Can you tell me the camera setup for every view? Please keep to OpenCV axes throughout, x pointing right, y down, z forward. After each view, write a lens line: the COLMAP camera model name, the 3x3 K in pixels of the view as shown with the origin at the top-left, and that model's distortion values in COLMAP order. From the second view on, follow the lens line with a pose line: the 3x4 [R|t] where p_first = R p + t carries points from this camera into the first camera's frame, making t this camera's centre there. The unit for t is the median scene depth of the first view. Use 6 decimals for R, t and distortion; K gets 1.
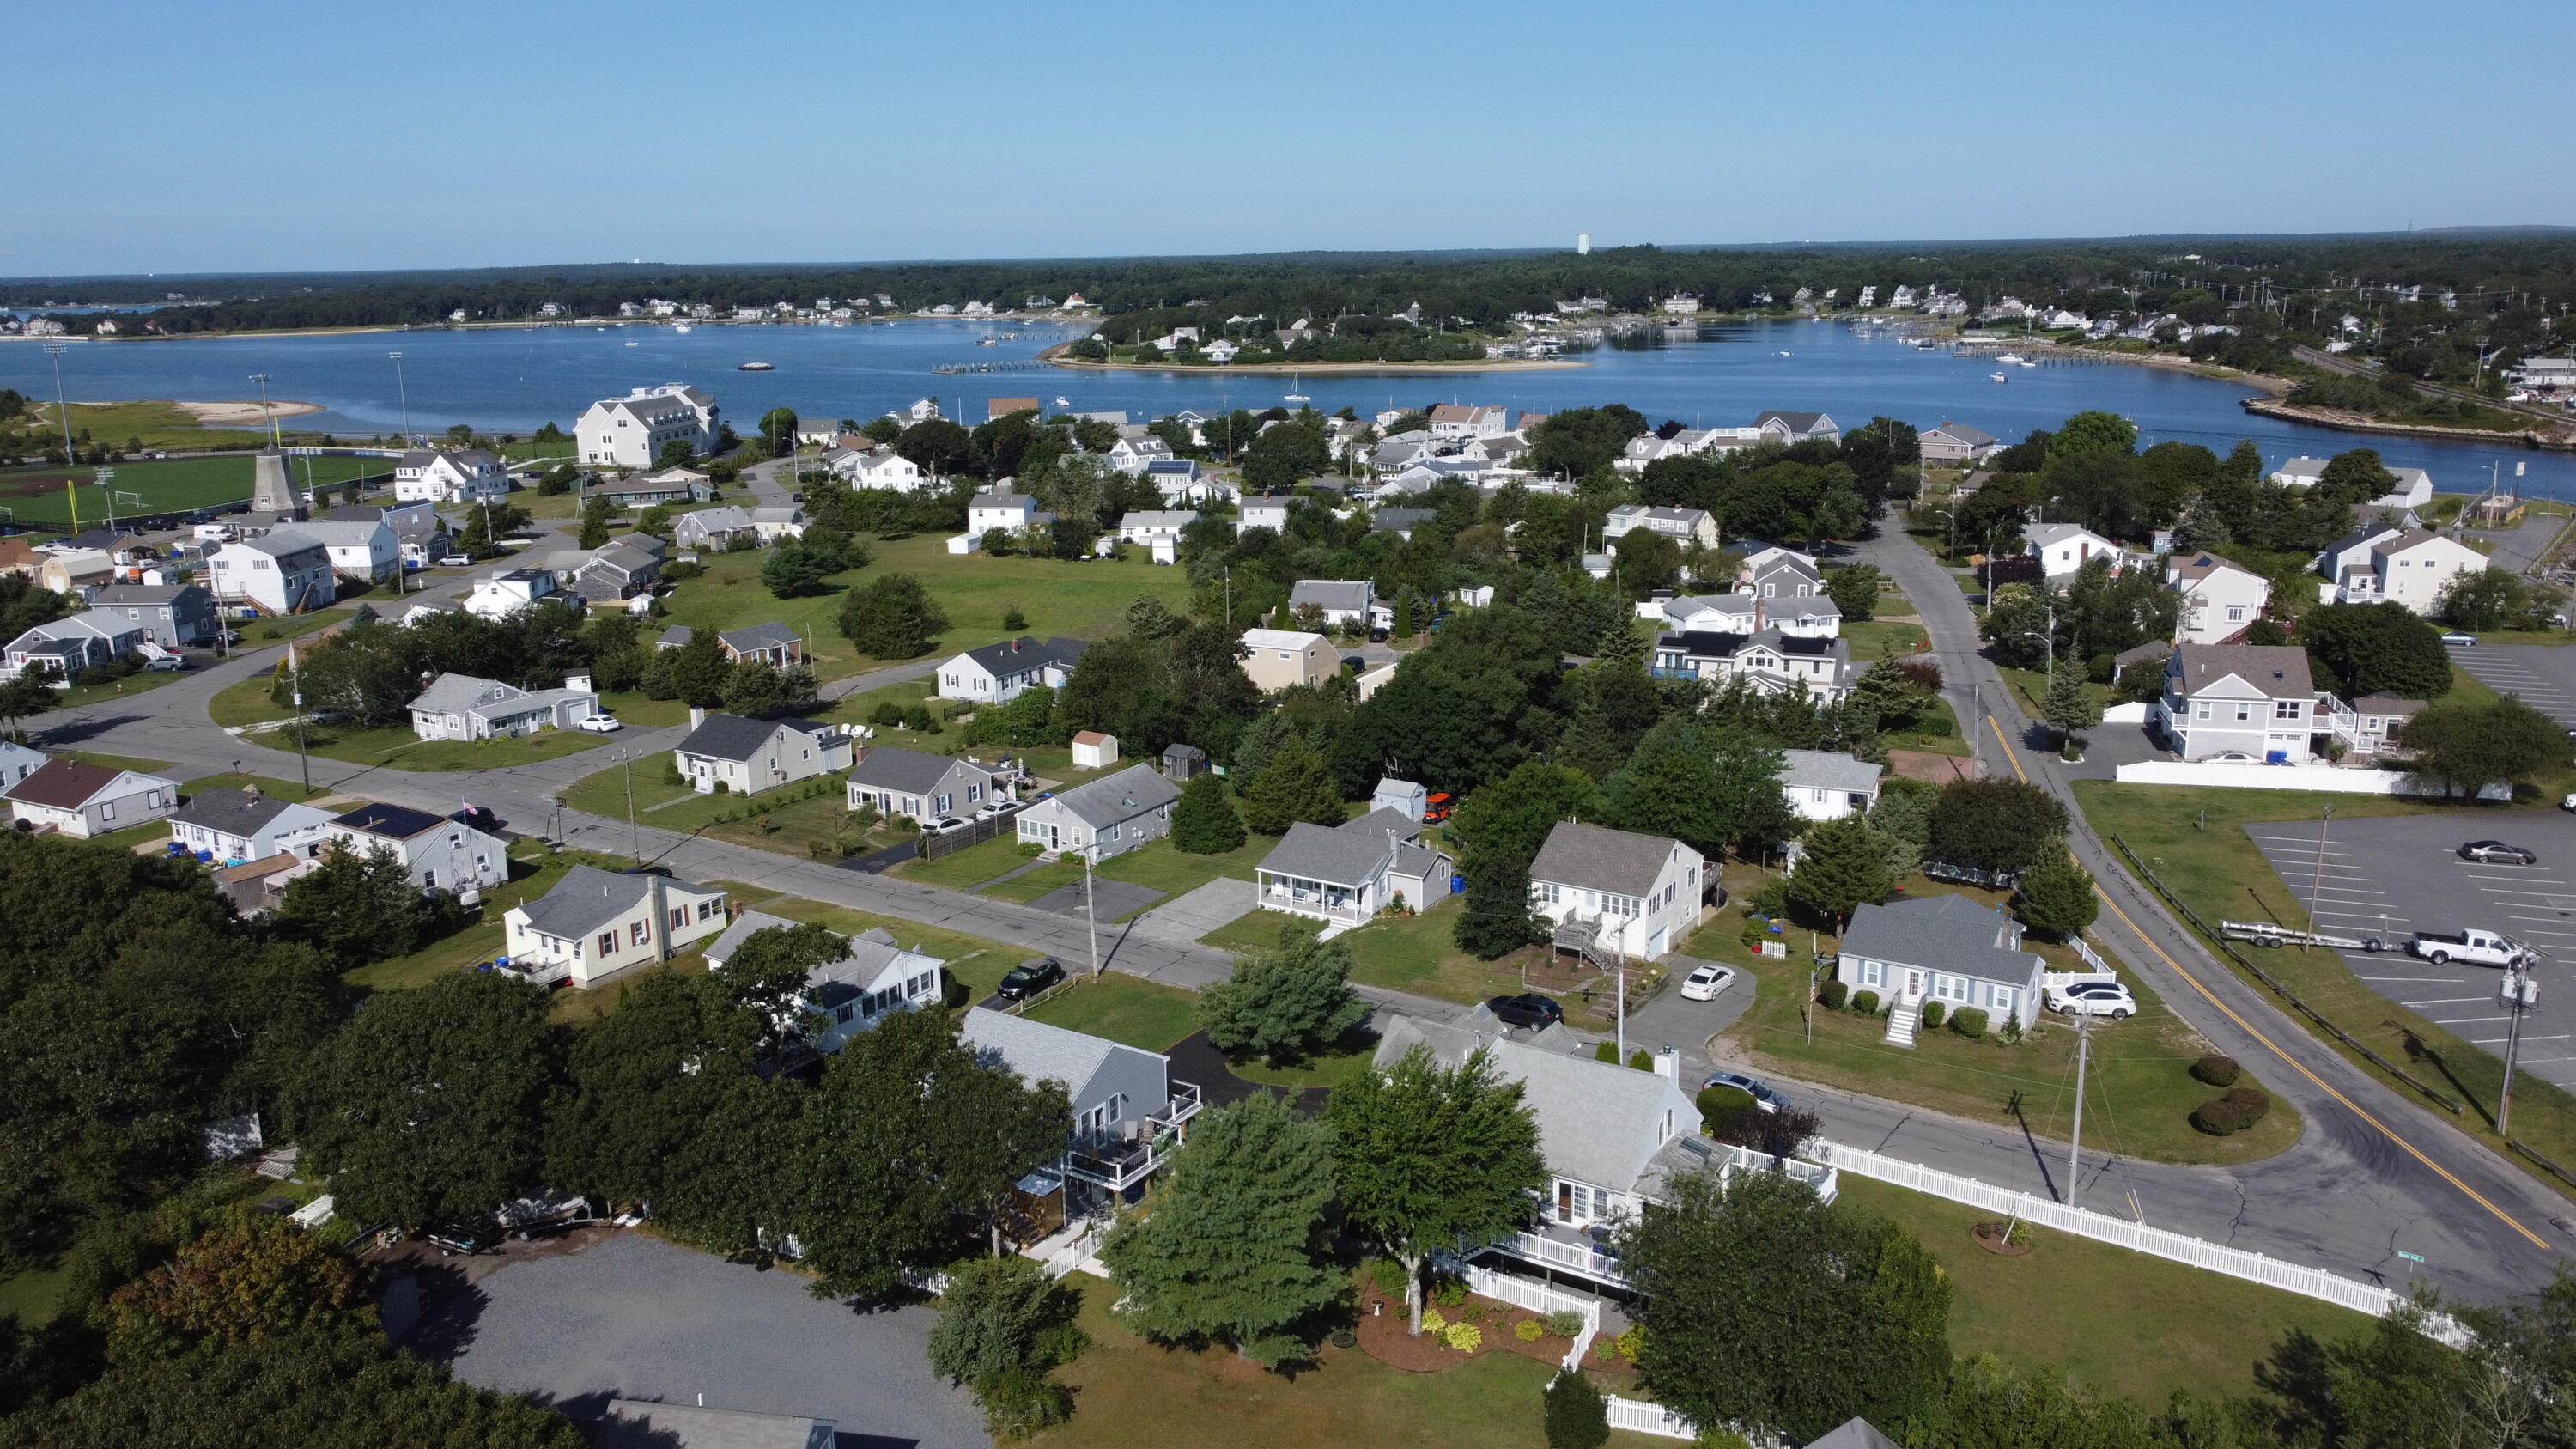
lens RADIAL K [[1967.3, 0, 1292.1], [0, 1967.3, 730.5], [0, 0, 1]] dist [0.011554, -0.012738]
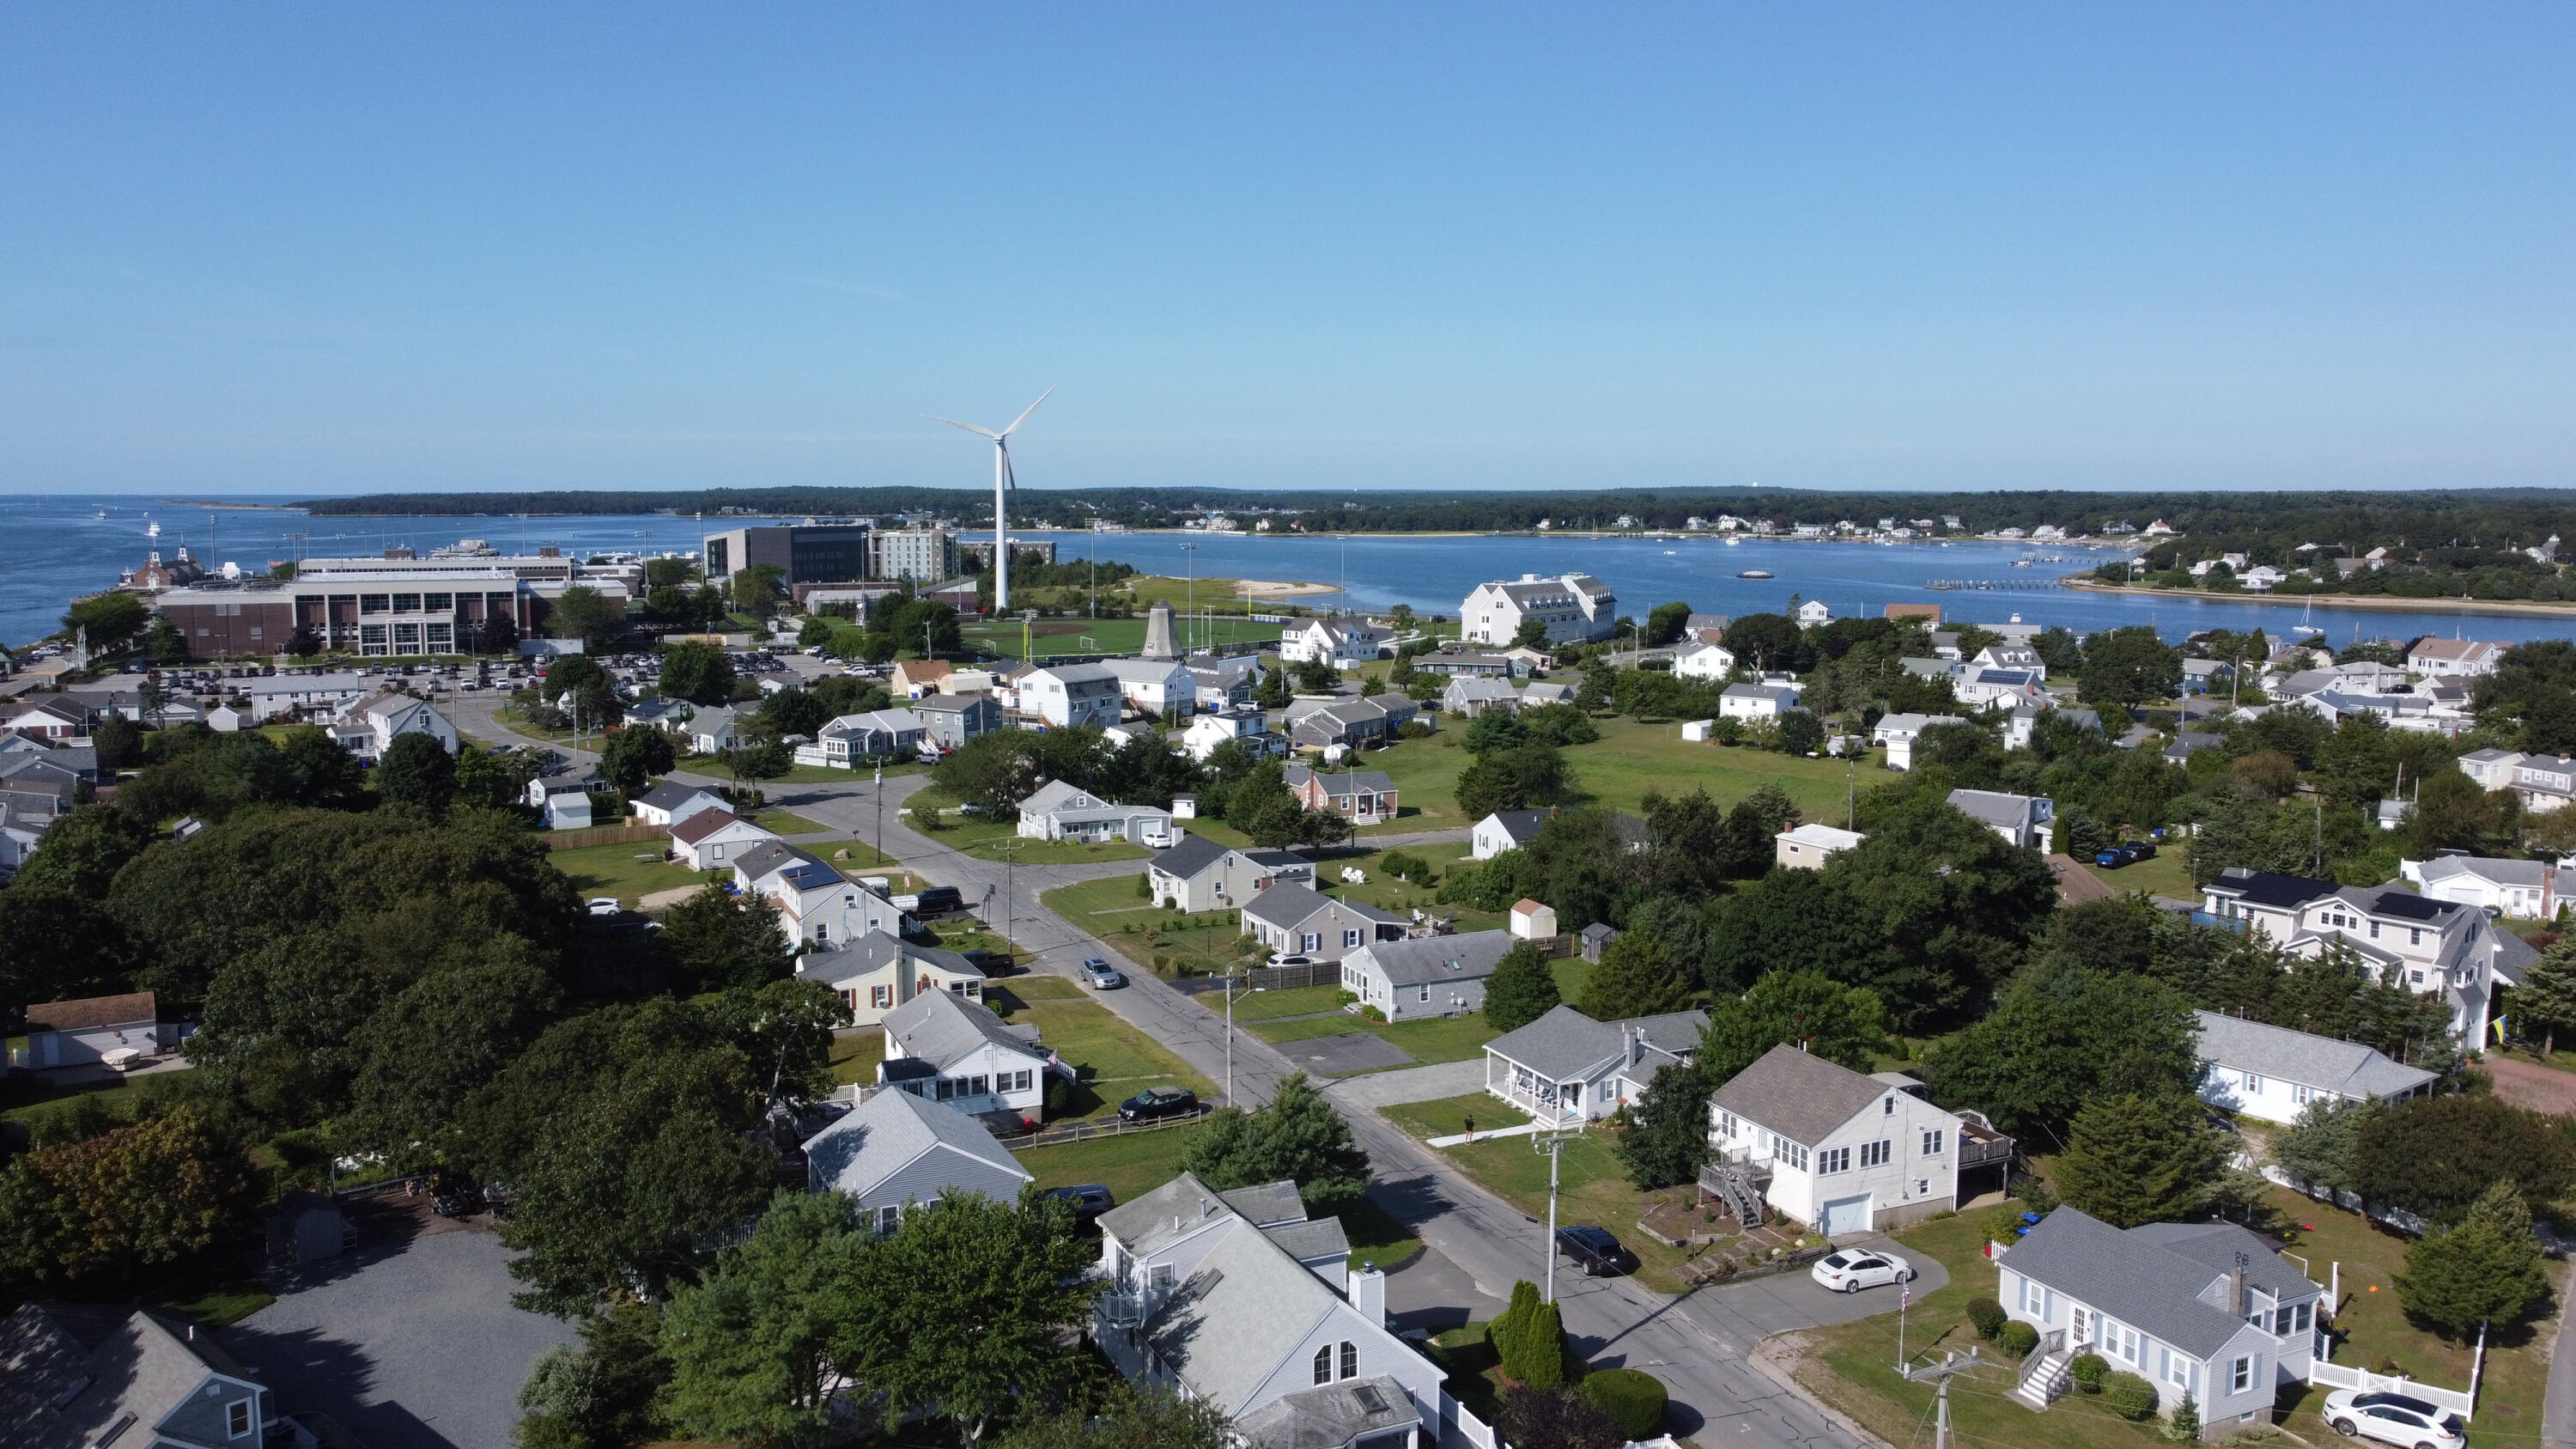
lens RADIAL K [[1967.3, 0, 1288.5], [0, 1967.3, 718.3], [0, 0, 1]] dist [0.011554, -0.012738]
pose [[0.846378, 0.080160, -0.526515, 0.183060], [-0.142072, 0.986766, -0.078151, 0.003101], [0.513283, 0.140948, 0.846566, 0.090374]]
